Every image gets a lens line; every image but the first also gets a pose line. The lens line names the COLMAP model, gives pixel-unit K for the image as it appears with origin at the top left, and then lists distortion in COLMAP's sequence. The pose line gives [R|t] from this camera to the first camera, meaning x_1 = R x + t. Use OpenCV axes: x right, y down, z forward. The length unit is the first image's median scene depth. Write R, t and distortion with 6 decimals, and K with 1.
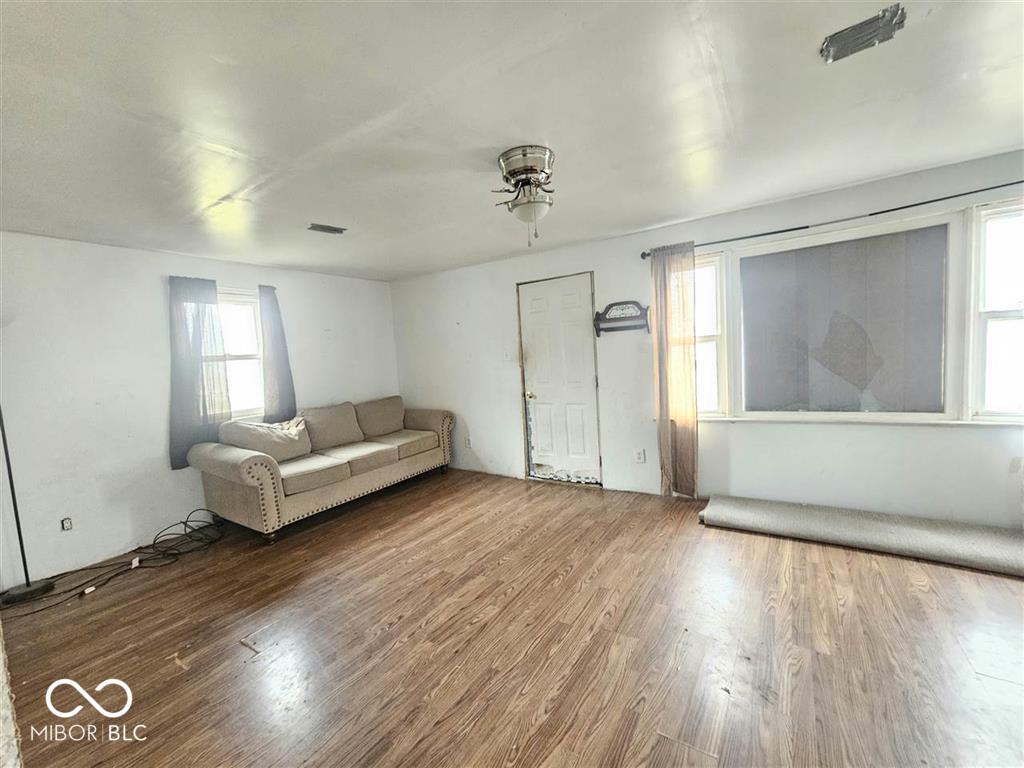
lens RADIAL K [[419.1, 0, 514.0], [0, 419.1, 381.6], [0, 0, 1]] dist [-0.004627, 0.000997]
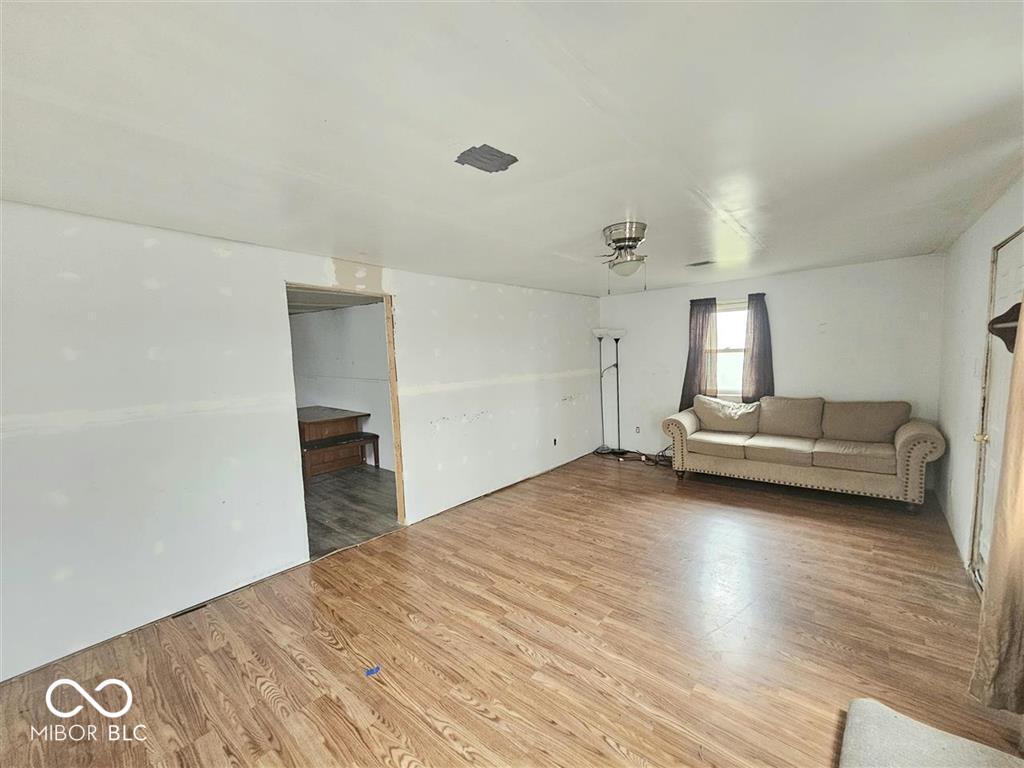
lens RADIAL K [[419.1, 0, 517.0], [0, 419.1, 387.7], [0, 0, 1]] dist [-0.004627, 0.000997]
pose [[-0.116577, 0.146739, -0.982282, 0.832079], [-0.020067, 0.988475, 0.150045, -0.139032], [0.992979, 0.037204, -0.112289, 0.499542]]
